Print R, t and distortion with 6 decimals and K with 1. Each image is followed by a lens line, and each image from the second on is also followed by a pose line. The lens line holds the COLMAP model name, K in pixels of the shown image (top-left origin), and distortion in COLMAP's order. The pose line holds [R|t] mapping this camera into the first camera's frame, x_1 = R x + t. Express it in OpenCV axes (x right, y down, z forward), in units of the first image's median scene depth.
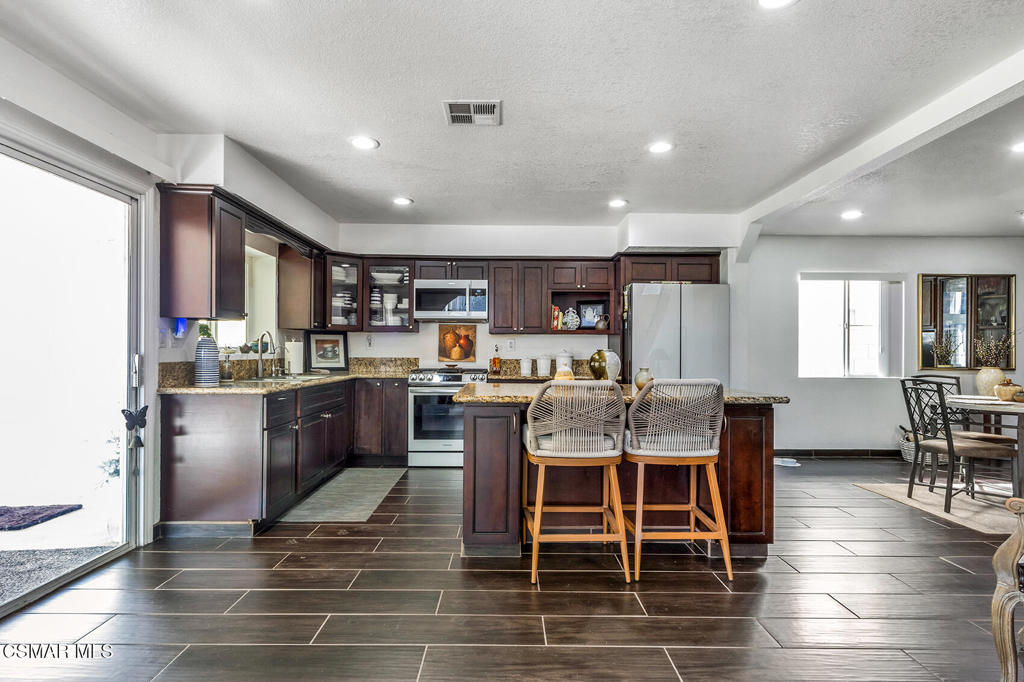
lens RADIAL K [[526.1, 0, 483.5], [0, 526.1, 349.0], [0, 0, 1]] dist [-0.001457, 0.000136]
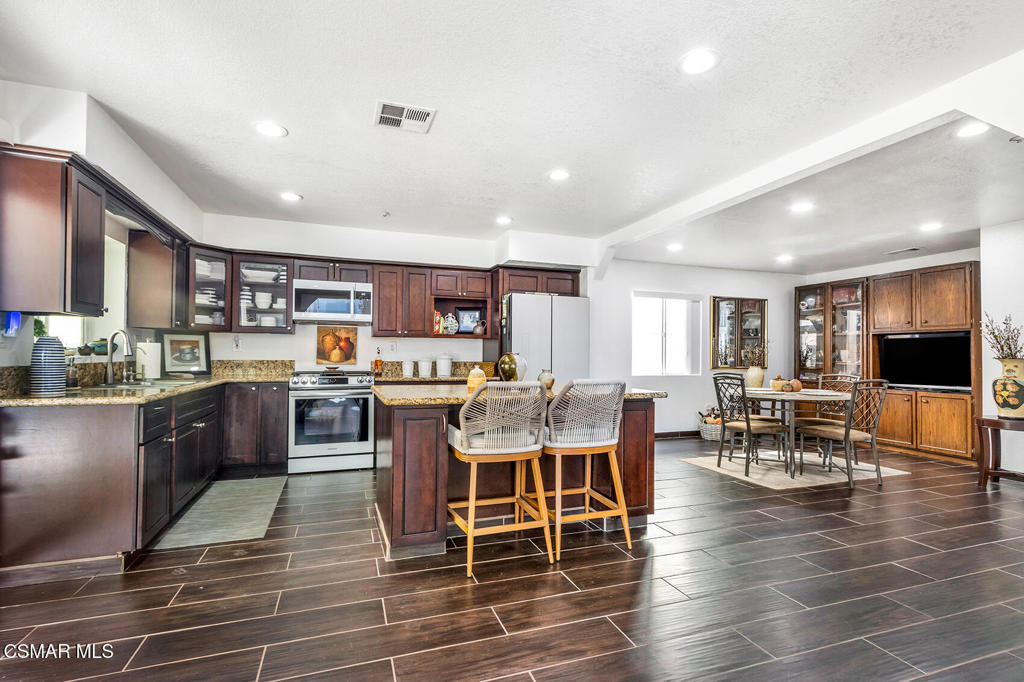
lens RADIAL K [[489.6, 0, 489.4], [0, 489.6, 349.1], [0, 0, 1]] dist [-0.002222, -0.000872]
pose [[0.939634, 0.005876, 0.342132, -0.113071], [-0.004425, 0.999978, -0.005023, -0.000969], [-0.342154, 0.003206, 0.939639, 0.040818]]
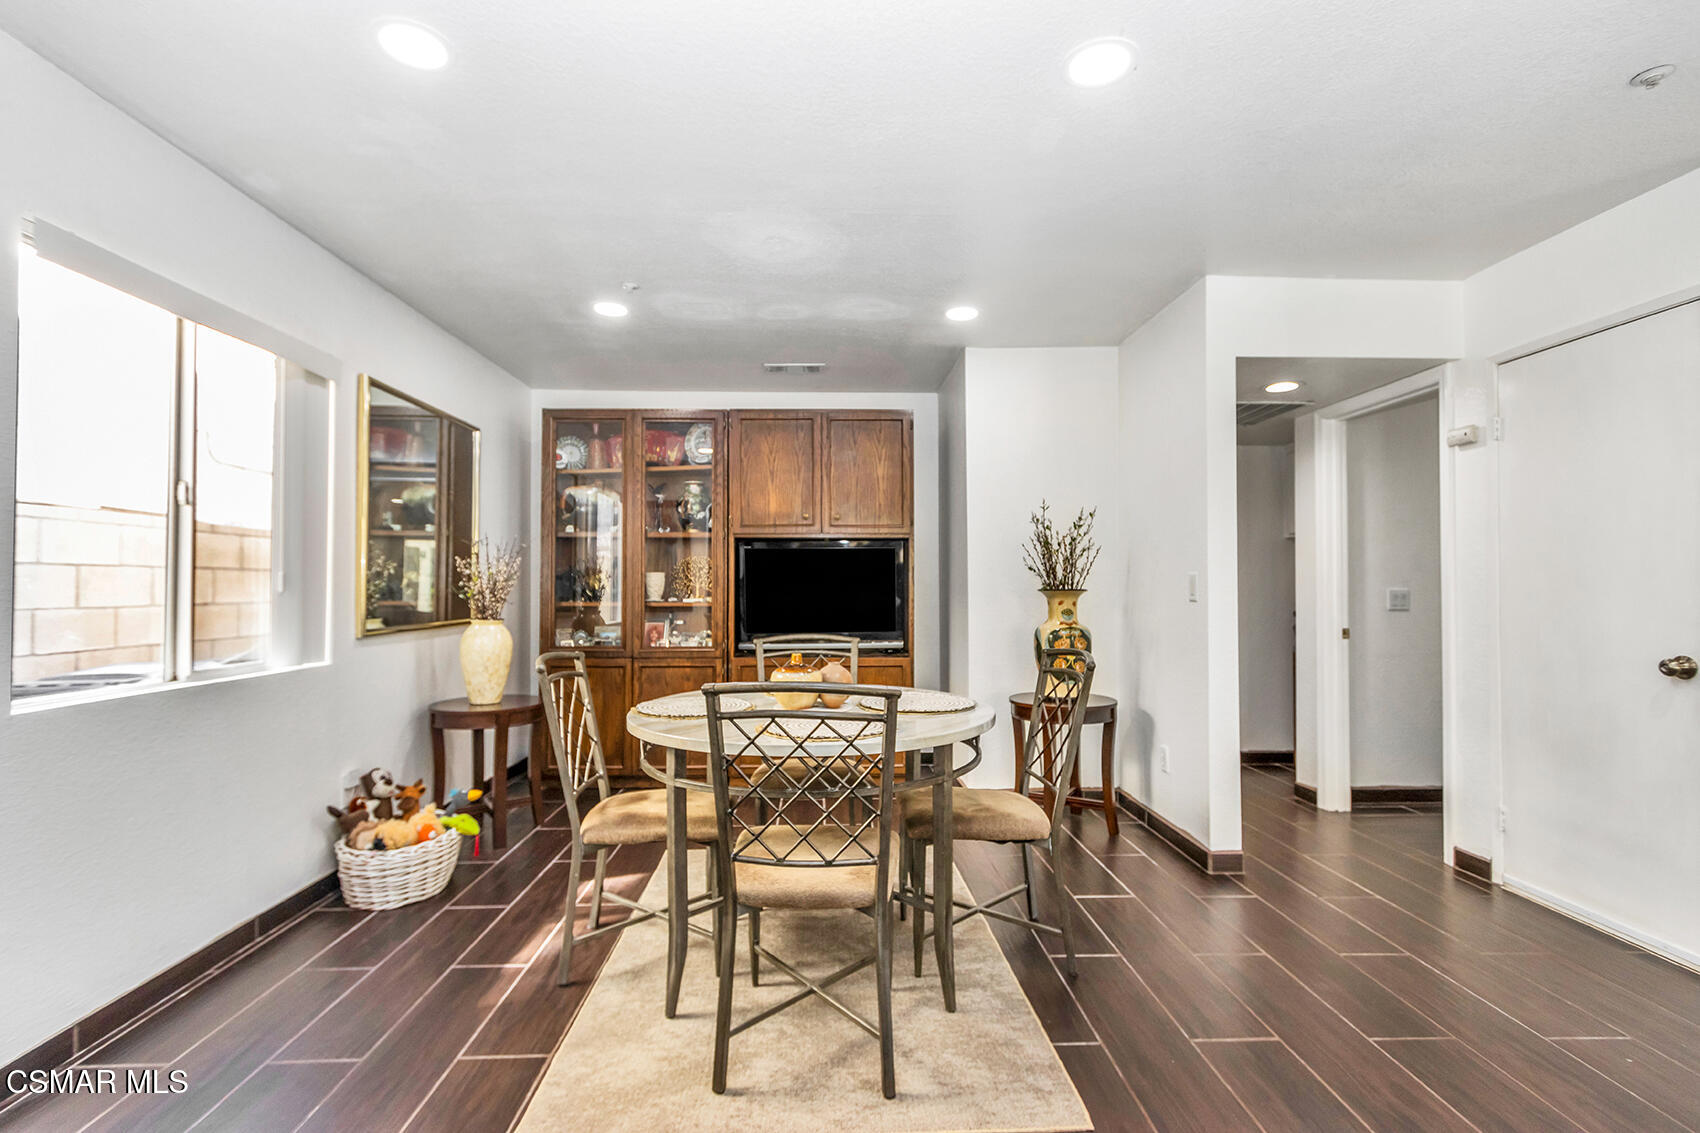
lens RADIAL K [[719.3, 0, 767.8], [0, 719.3, 572.2], [0, 0, 1]] dist [0.000338, -0.000039]
pose [[-0.066443, 0.009593, 0.997744, 0.320445], [-0.003976, 0.999943, -0.009879, -0.001561], [-0.997782, -0.004624, -0.066402, 0.774493]]
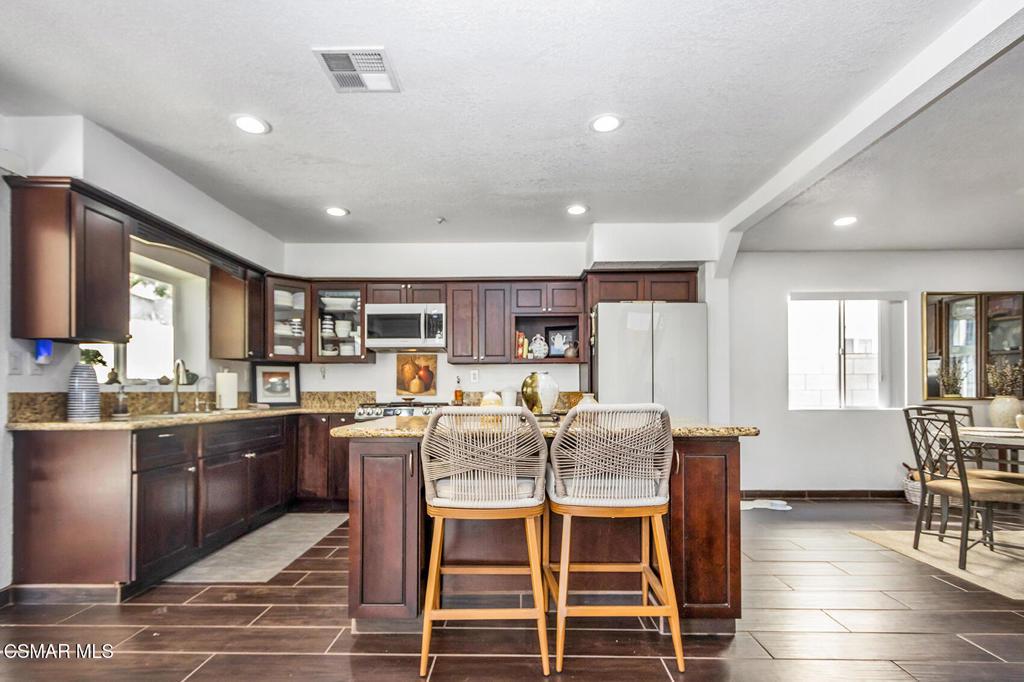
lens RADIAL K [[502.4, 0, 505.0], [0, 502.4, 386.7], [0, 0, 1]] dist [0.002790, -0.000754]
pose [[0.999982, -0.005568, 0.002225, 0.119794], [0.005583, 0.999959, -0.007082, 0.019747], [-0.002186, 0.007094, 0.999972, 0.152381]]
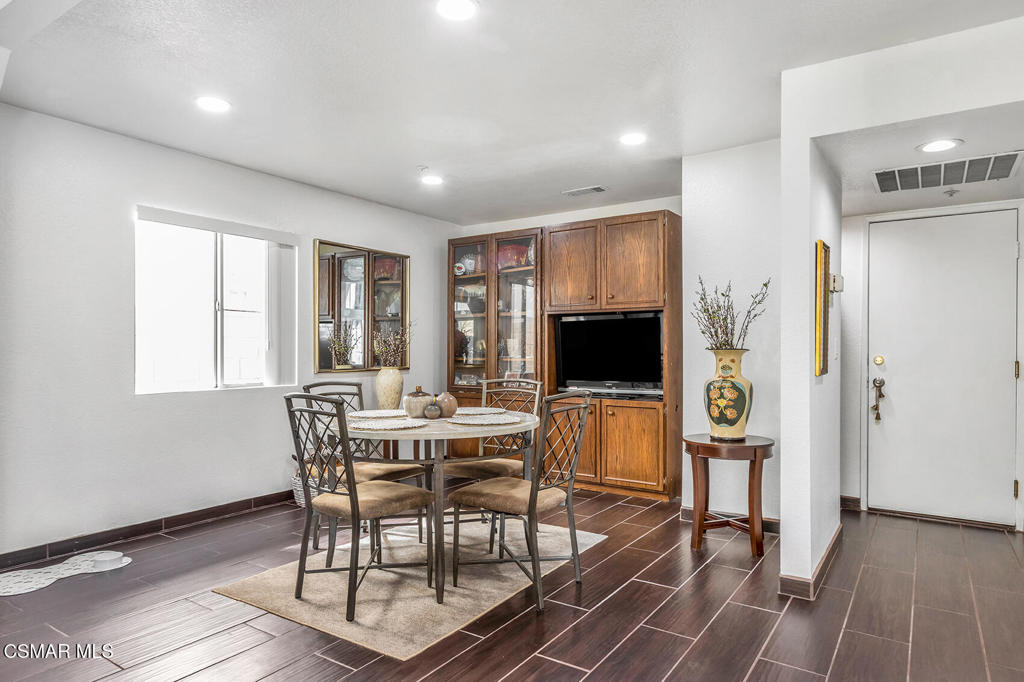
lens RADIAL K [[574.7, 0, 534.7], [0, 574.7, 345.5], [0, 0, 1]] dist [0.000376, 0.000185]
pose [[0.499400, 0.001247, 0.866371, 0.306973], [0.000908, 0.999998, -0.001963, 0.003758], [-0.866371, 0.001767, 0.499397, 0.358508]]
